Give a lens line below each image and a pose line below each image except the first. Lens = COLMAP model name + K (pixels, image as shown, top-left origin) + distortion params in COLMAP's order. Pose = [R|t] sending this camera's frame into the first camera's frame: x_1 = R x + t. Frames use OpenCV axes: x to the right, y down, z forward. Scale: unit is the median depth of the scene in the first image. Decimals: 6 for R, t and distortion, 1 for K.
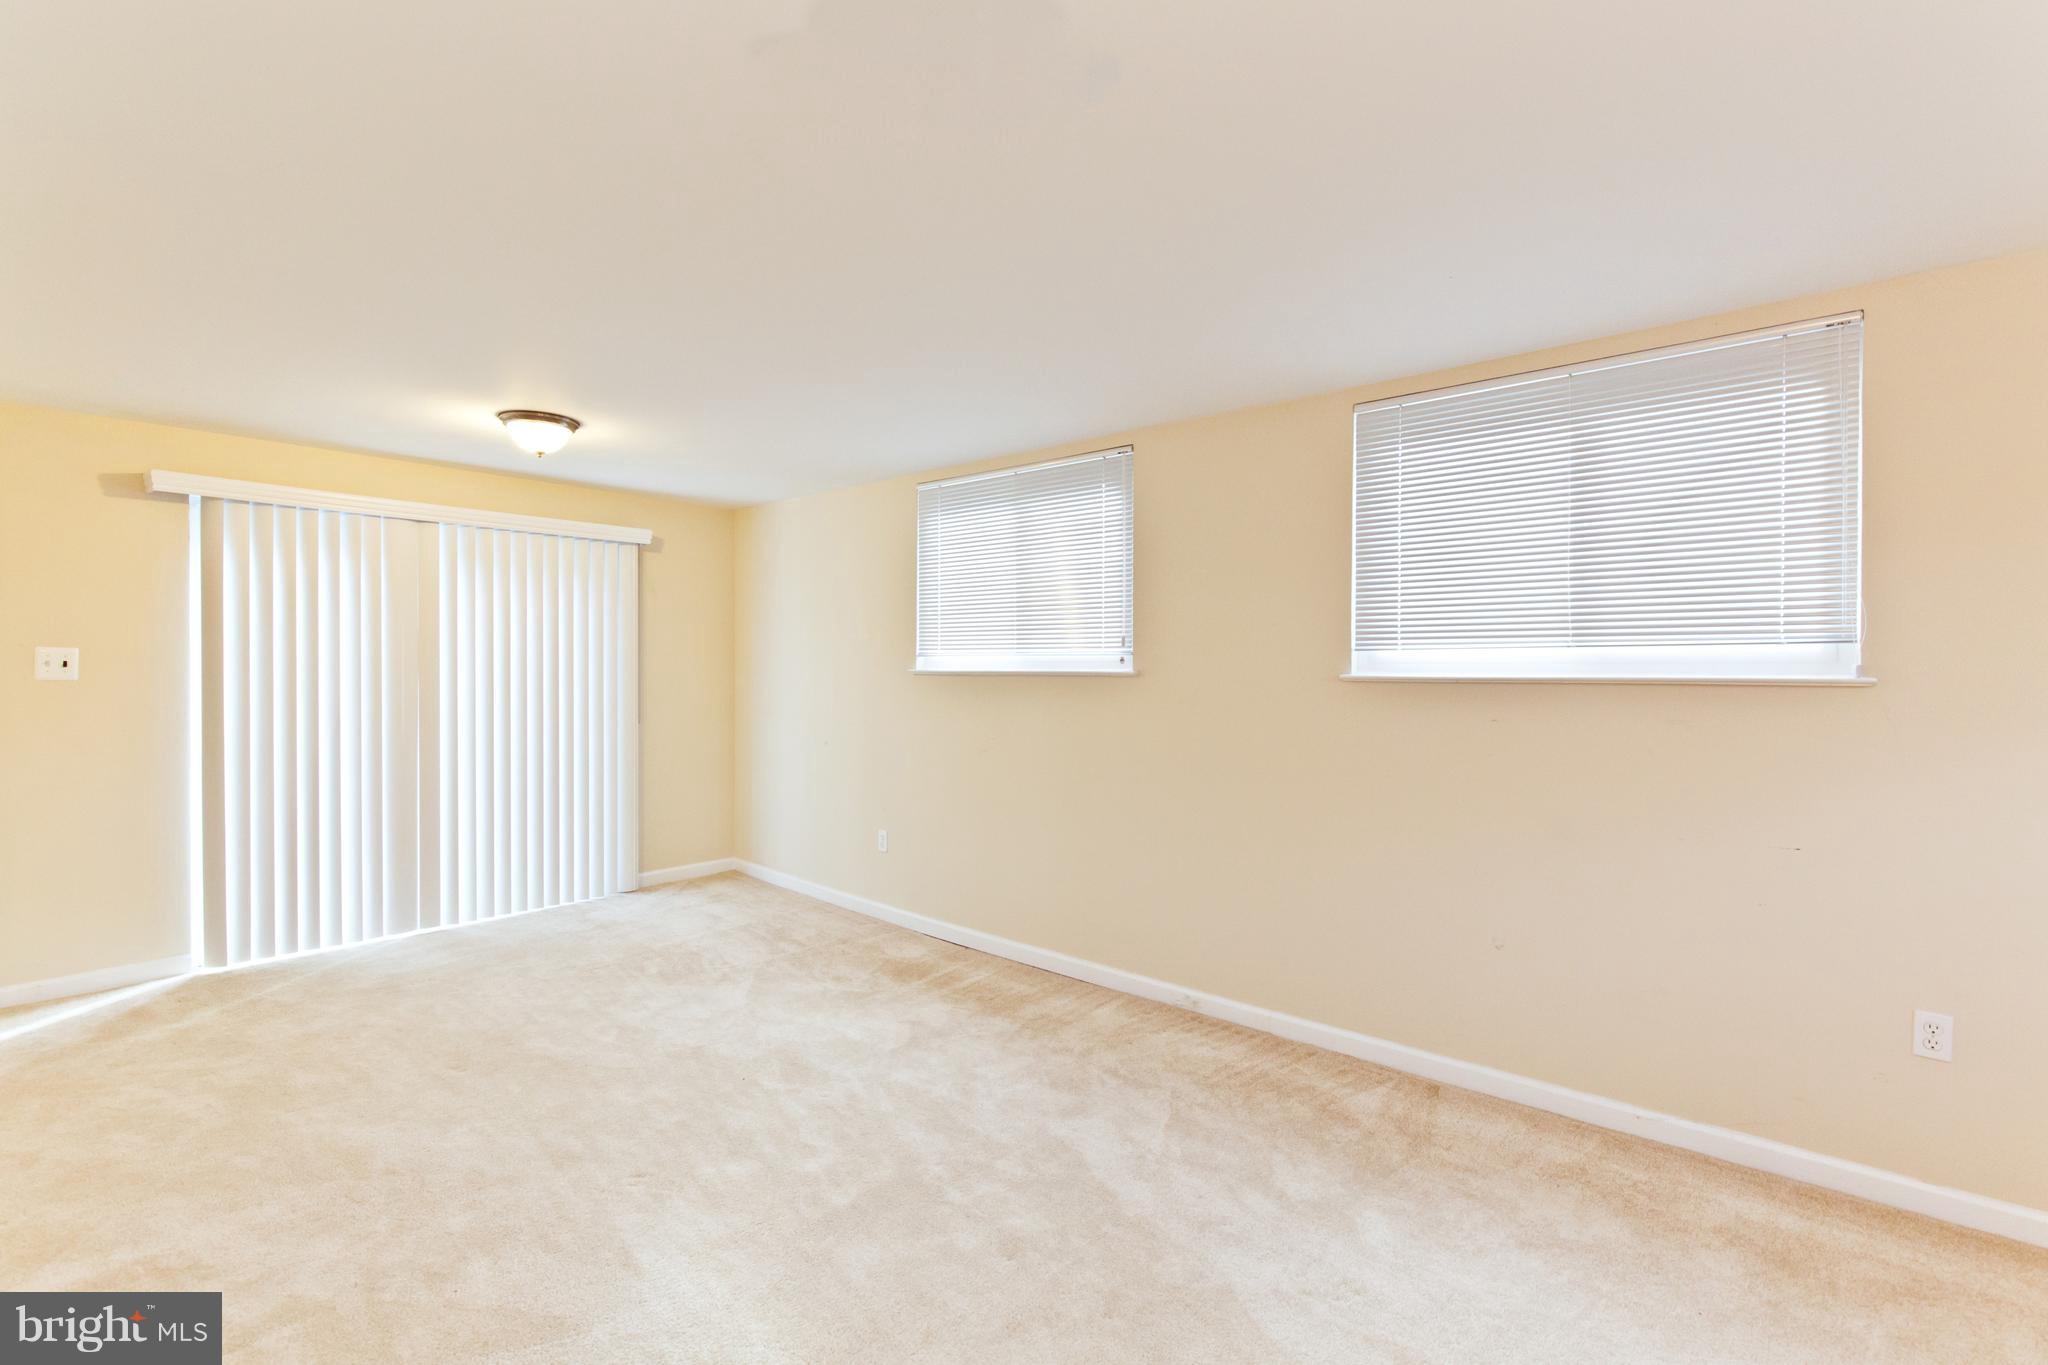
lens RADIAL K [[914.8, 0, 1030.7], [0, 914.8, 677.7], [0, 0, 1]] dist [-0.000872, -0.000484]
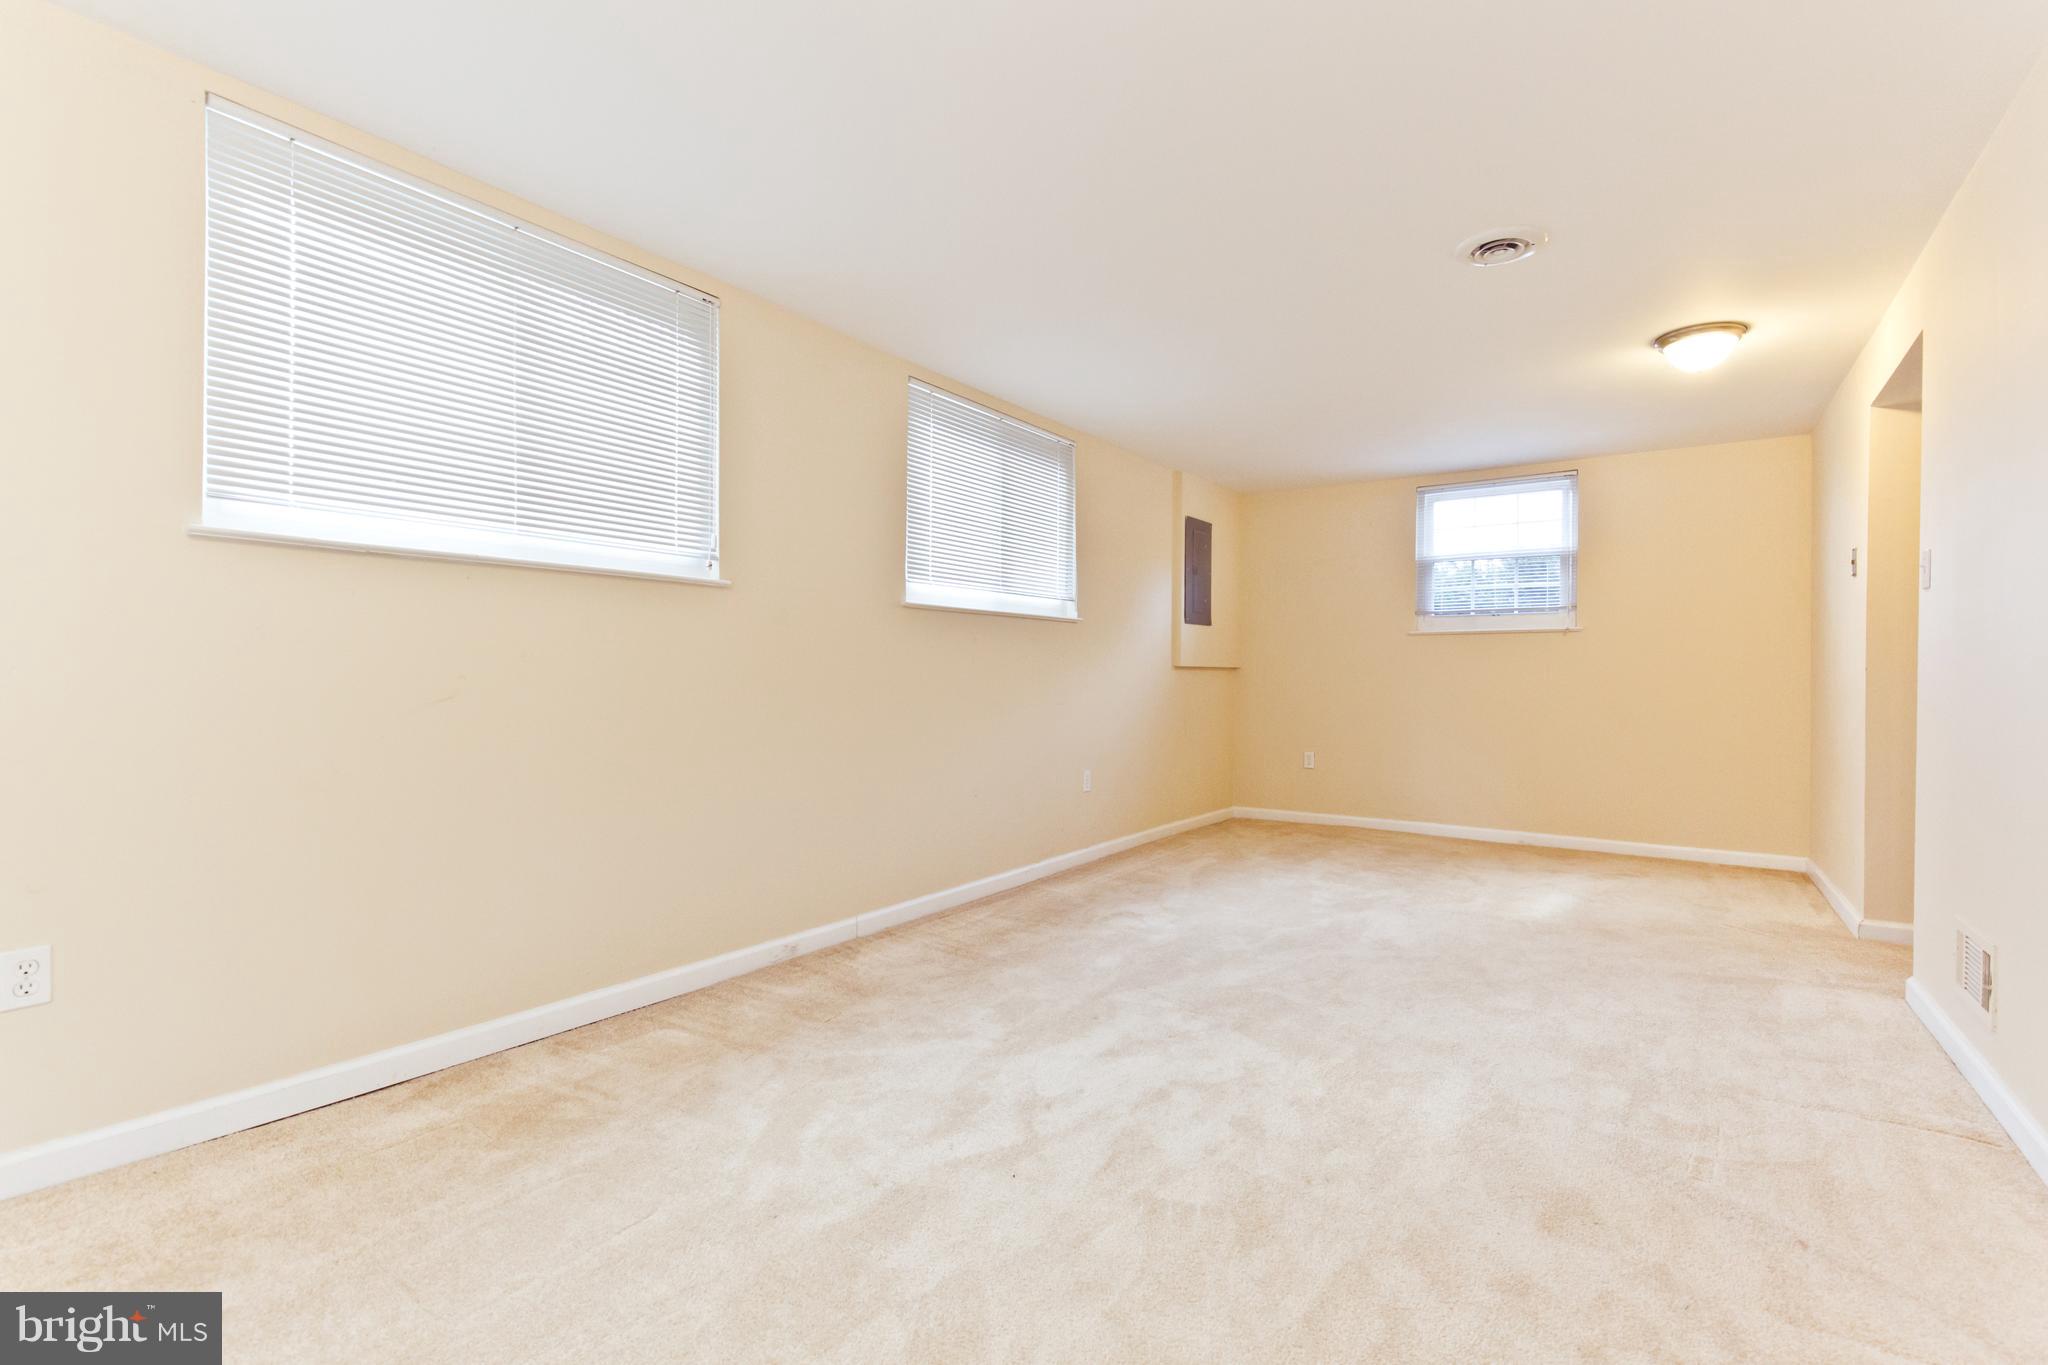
lens RADIAL K [[914.8, 0, 1030.7], [0, 914.8, 677.7], [0, 0, 1]] dist [-0.000872, -0.000484]
pose [[-0.098395, -0.009116, 0.995106, -0.674246], [0.002679, 0.999952, 0.009425, 0.066616], [-0.995144, 0.003593, -0.098366, 0.757415]]
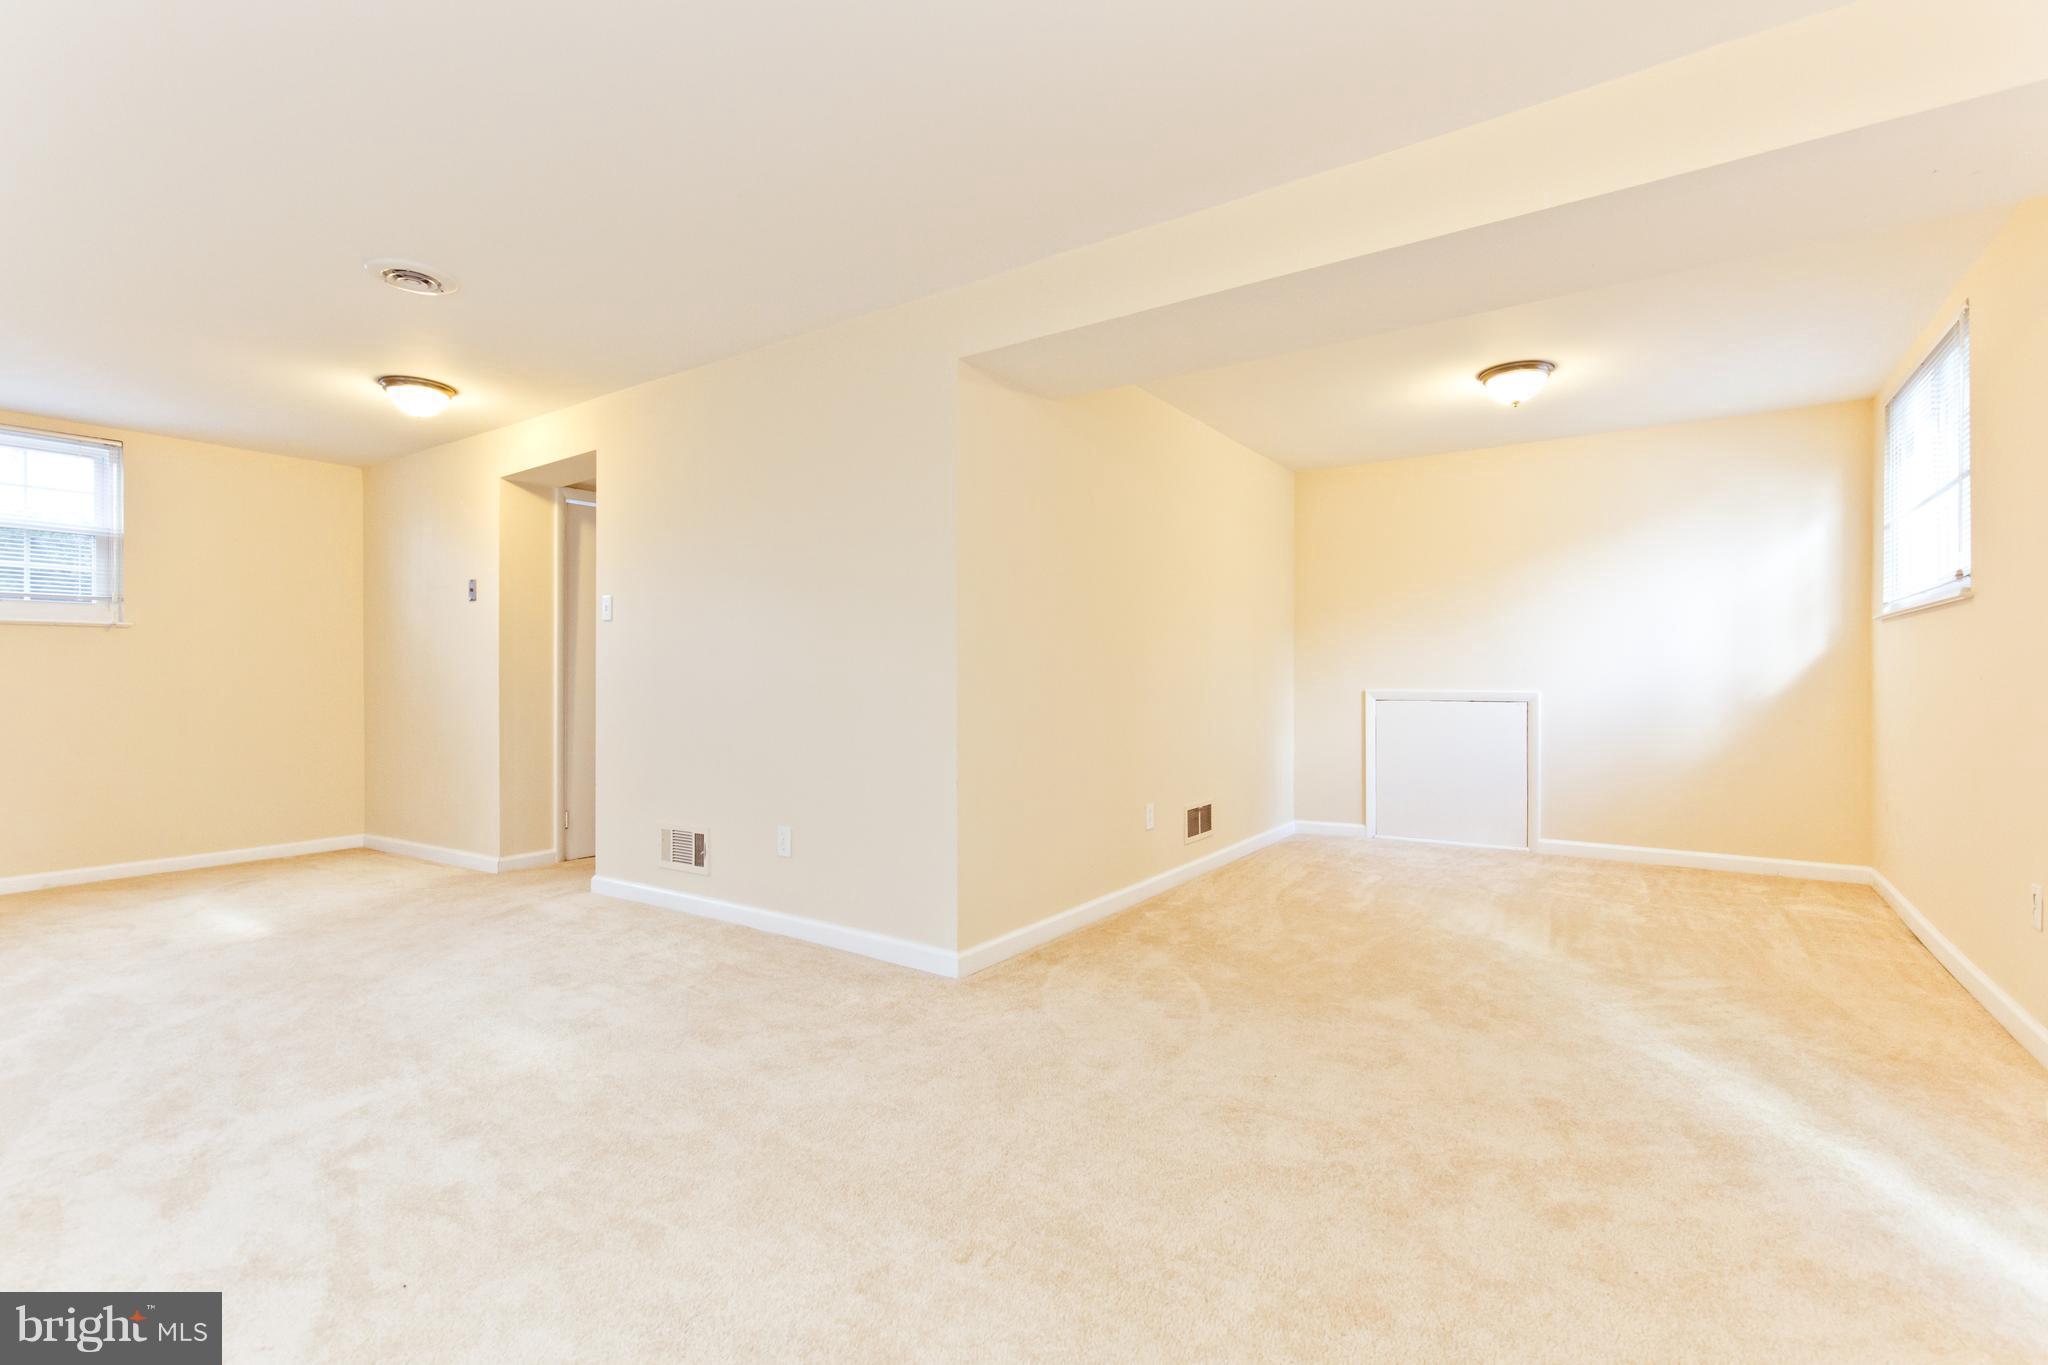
lens RADIAL K [[926.2, 0, 1027.1], [0, 926.2, 677.8], [0, 0, 1]] dist [0.000861, -0.000002]
pose [[-0.995465, 0.000875, -0.095129, -0.447989], [-0.000512, 0.999894, 0.014553, 0.059630], [0.095131, 0.014536, -0.995359, 1.124713]]
